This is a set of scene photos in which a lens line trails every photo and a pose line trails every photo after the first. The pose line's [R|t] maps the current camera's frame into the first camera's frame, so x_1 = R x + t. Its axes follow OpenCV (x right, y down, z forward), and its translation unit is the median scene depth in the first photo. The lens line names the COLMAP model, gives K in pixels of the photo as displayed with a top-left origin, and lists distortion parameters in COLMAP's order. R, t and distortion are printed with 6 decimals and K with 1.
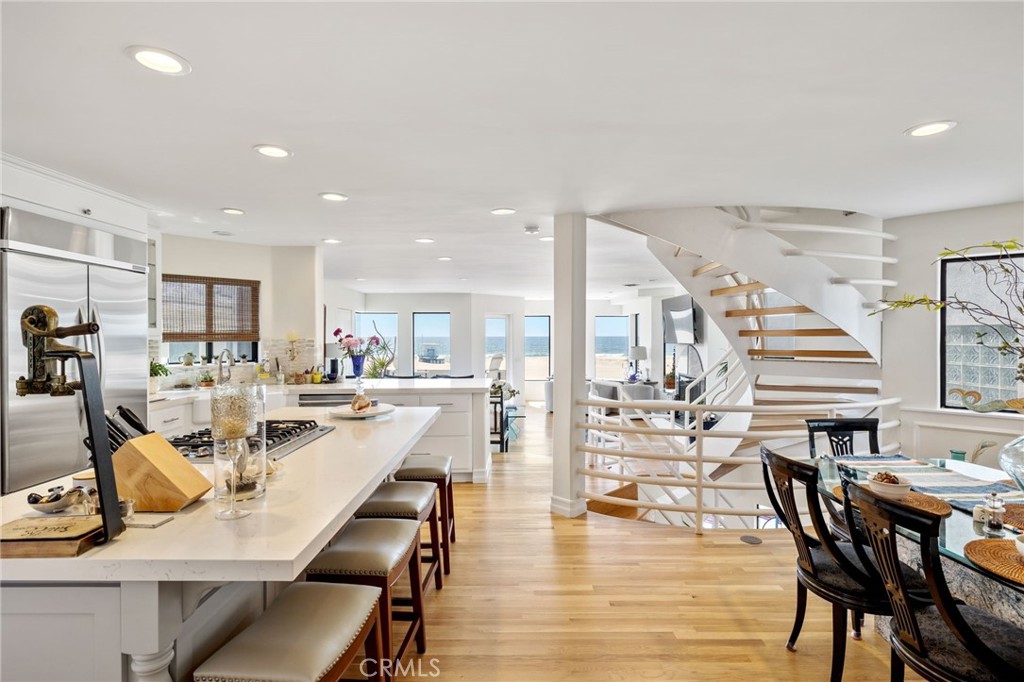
lens RADIAL K [[524.3, 0, 512.0], [0, 524.3, 341.0], [0, 0, 1]] dist [-0.000080, -0.000678]
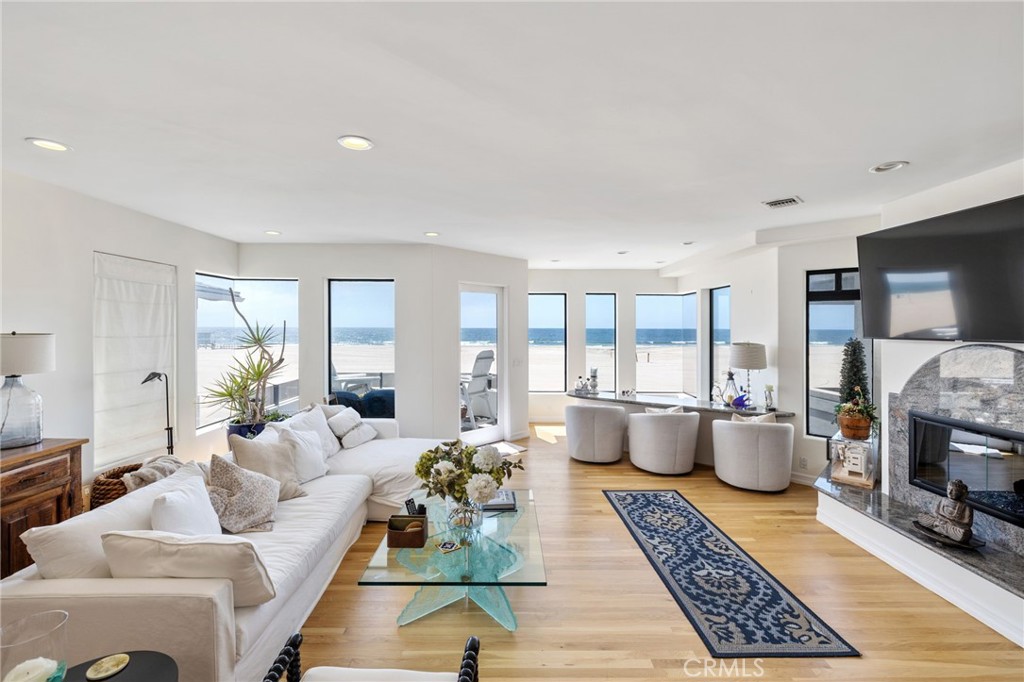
lens RADIAL K [[433.8, 0, 508.9], [0, 433.8, 329.4], [0, 0, 1]] dist [-0.001456, -0.000491]
pose [[0.999976, 0.002605, -0.006491, 0.010624], [-0.002674, 0.999940, -0.010597, 0.006320], [0.006463, 0.010614, 0.999923, 1.116488]]
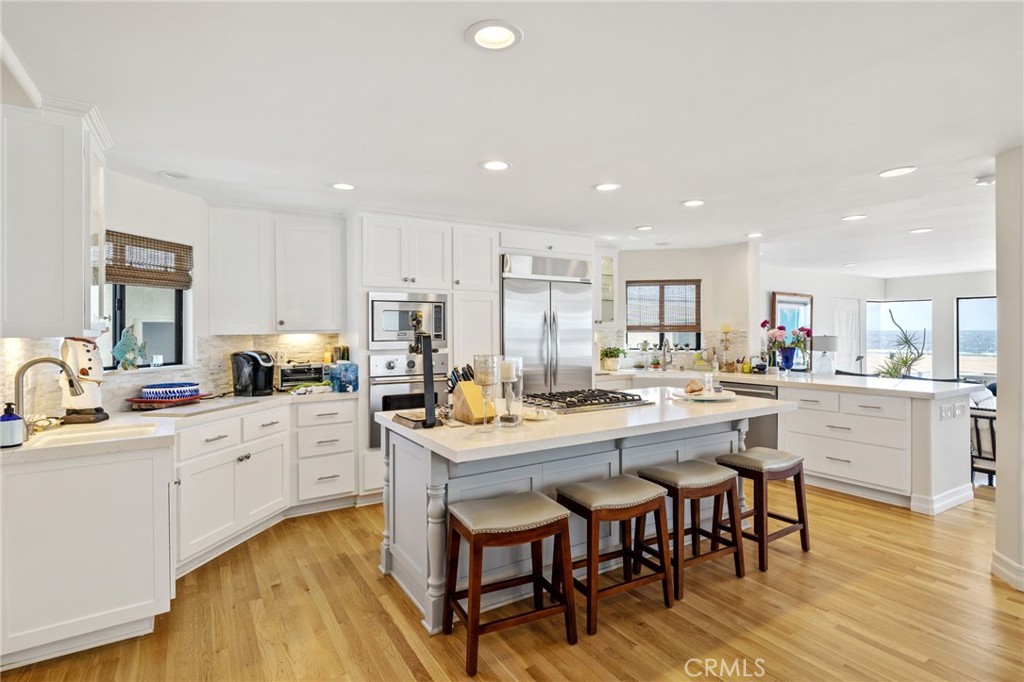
lens RADIAL K [[524.8, 0, 511.6], [0, 524.8, 333.0], [0, 0, 1]] dist [0.003367, 0.001058]
pose [[0.518518, 0.005171, -0.855051, 0.283677], [-0.007672, 0.999970, 0.001394, 0.003475], [0.855033, 0.005837, 0.518542, 0.057494]]
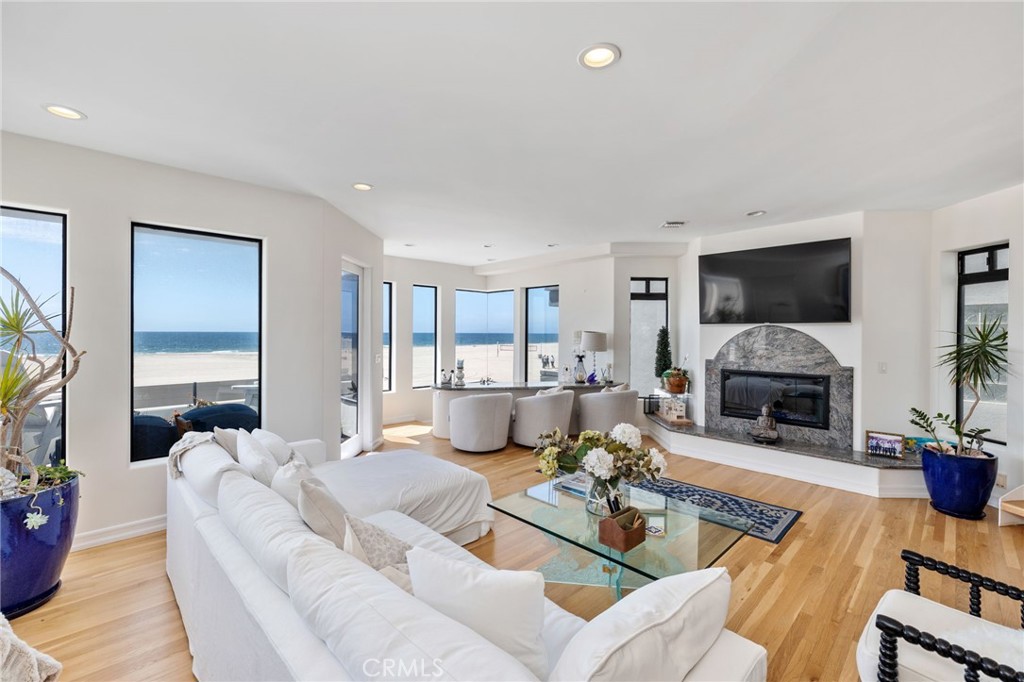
lens RADIAL K [[431.4, 0, 508.3], [0, 431.4, 334.0], [0, 0, 1]] dist [-0.000227, 0.000012]
pose [[0.727870, -0.001740, 0.685713, -0.413655], [0.007250, 0.999960, -0.005158, 0.033877], [-0.685676, 0.008726, 0.727854, 1.341733]]
